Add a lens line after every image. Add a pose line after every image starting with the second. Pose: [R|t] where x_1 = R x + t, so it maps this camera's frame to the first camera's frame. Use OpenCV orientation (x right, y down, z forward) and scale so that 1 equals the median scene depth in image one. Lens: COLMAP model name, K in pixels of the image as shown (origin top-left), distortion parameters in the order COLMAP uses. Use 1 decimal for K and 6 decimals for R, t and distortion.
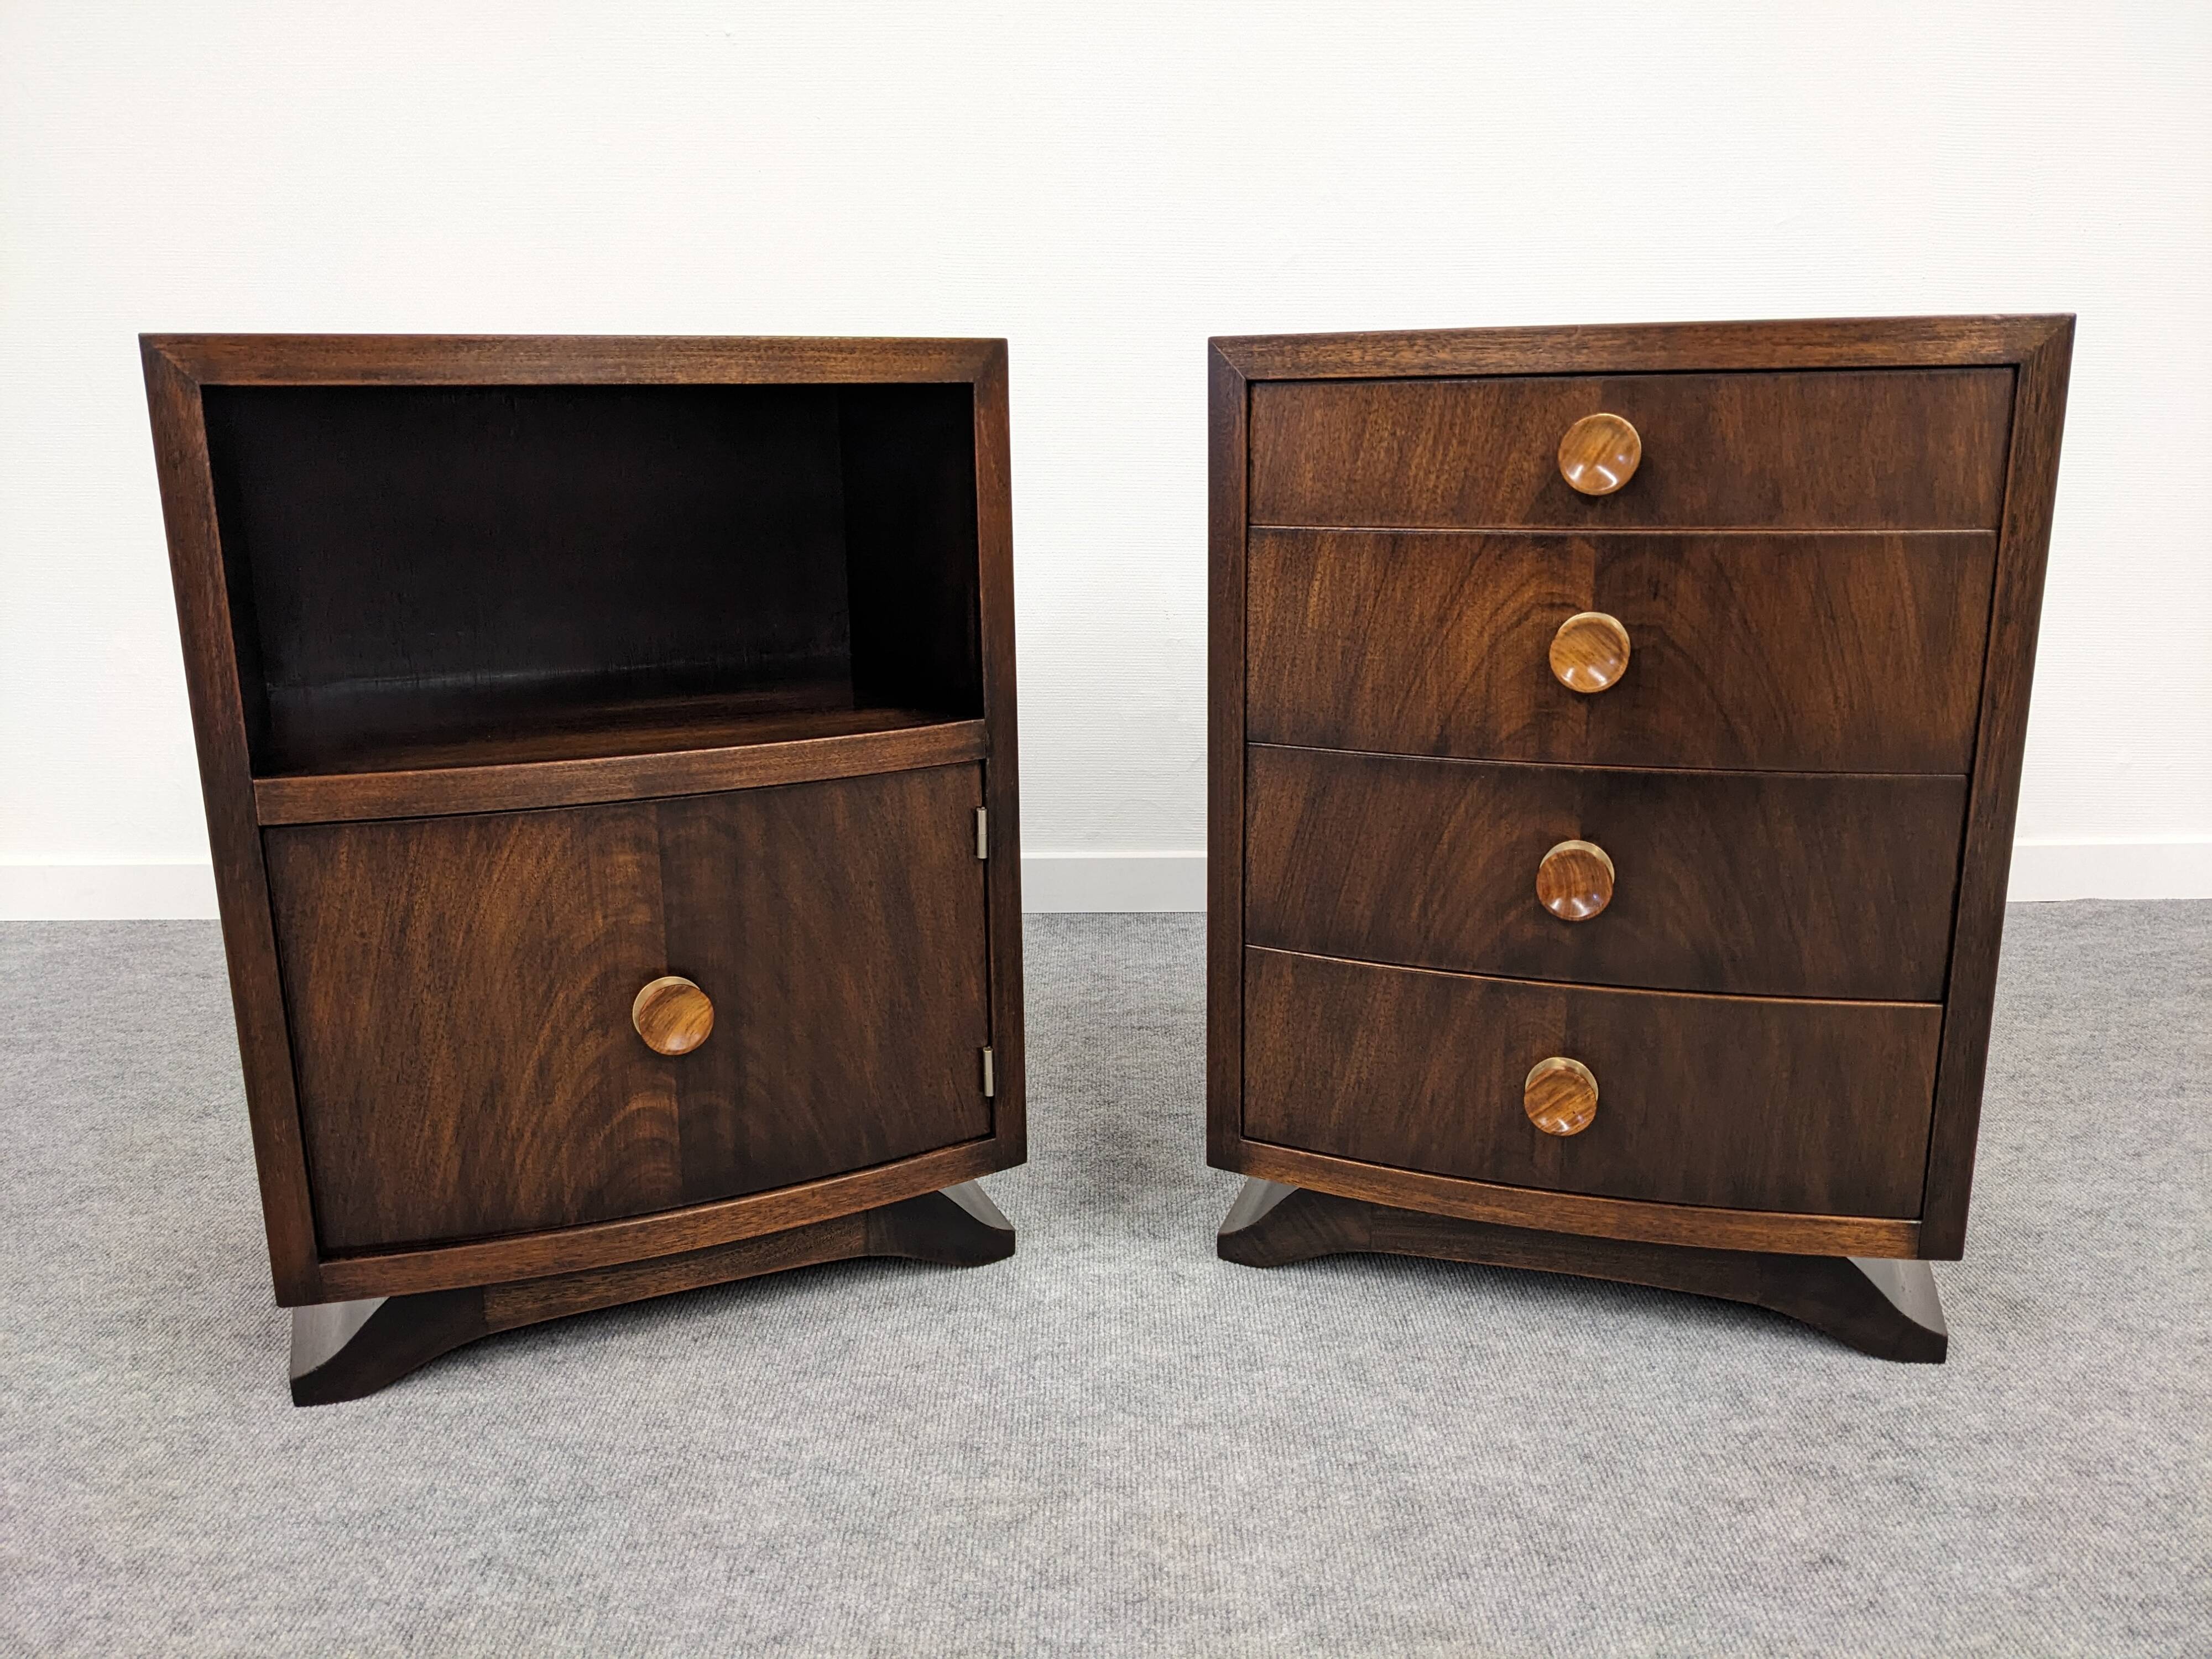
lens RADIAL K [[1779.2, 0, 1117.6], [0, 1779.2, 813.1], [0, 0, 1]] dist [0.035850, -0.074598]
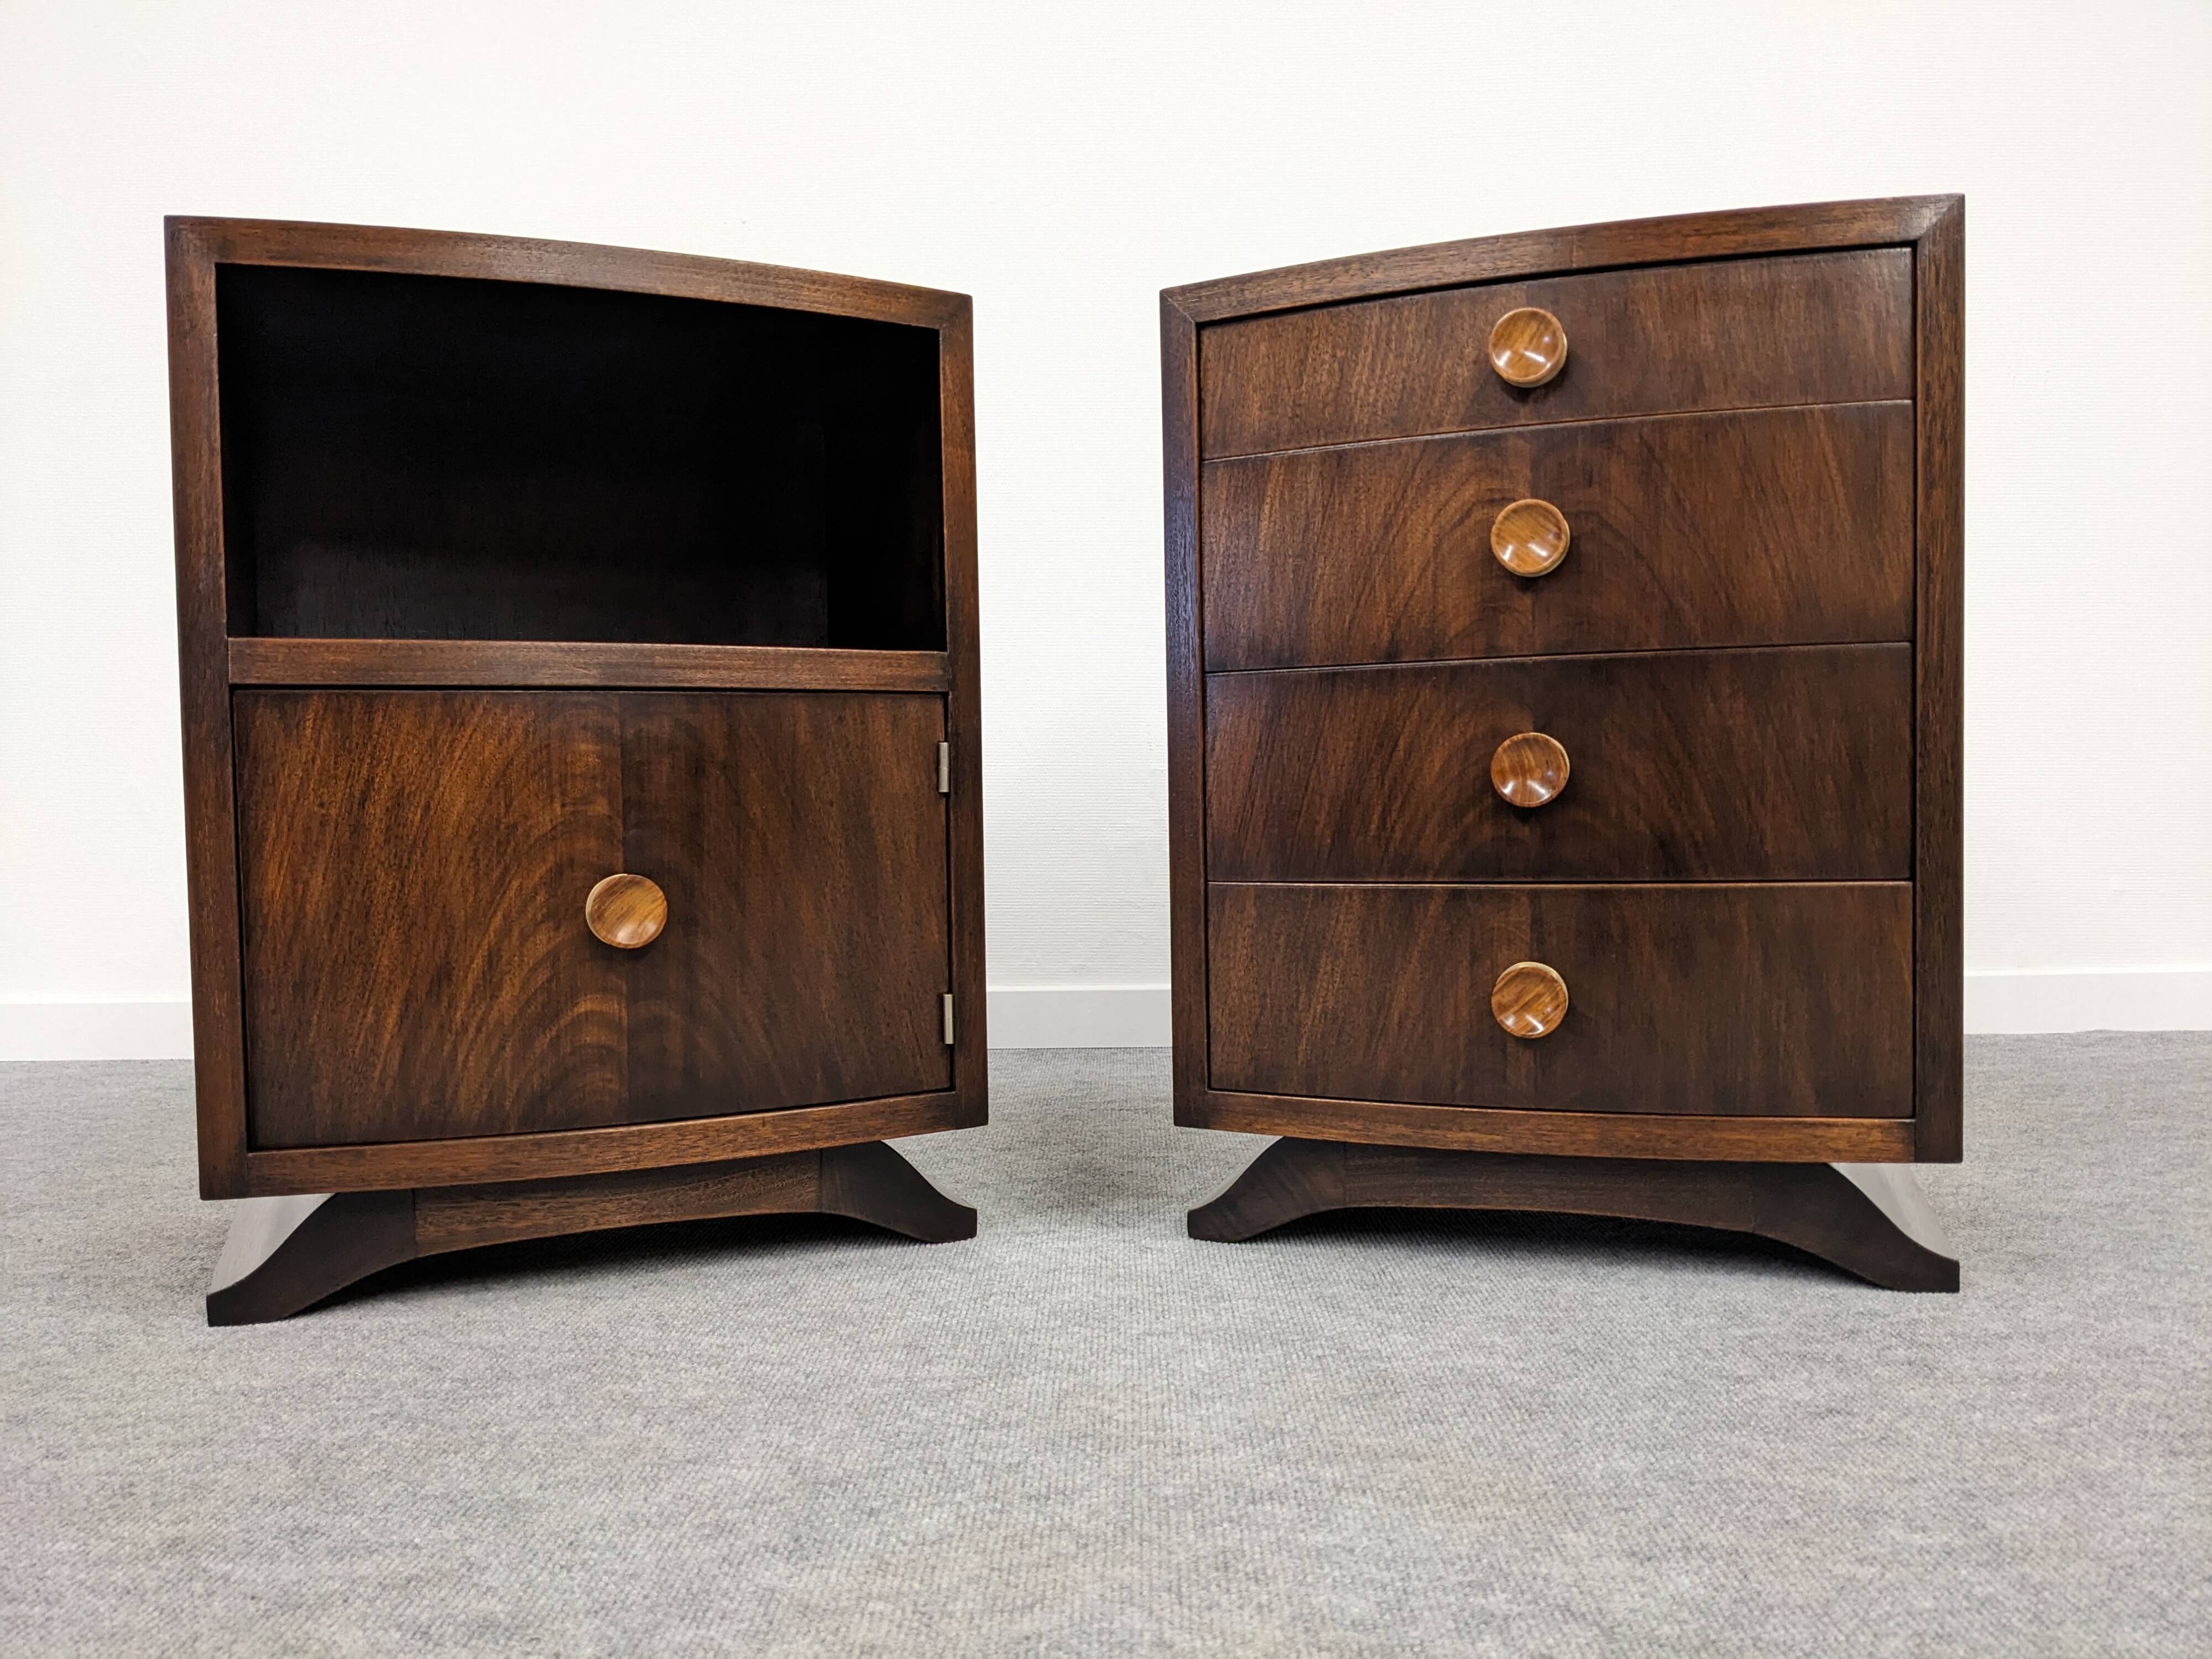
lens RADIAL K [[1779.2, 0, 1101.9], [0, 1779.2, 820.1], [0, 0, 1]] dist [0.035850, -0.074598]
pose [[0.999793, -0.007362, -0.018987, 0.035346], [0.003142, 0.976966, -0.213372, 0.280568], [0.020120, 0.213268, 0.976786, 0.024497]]
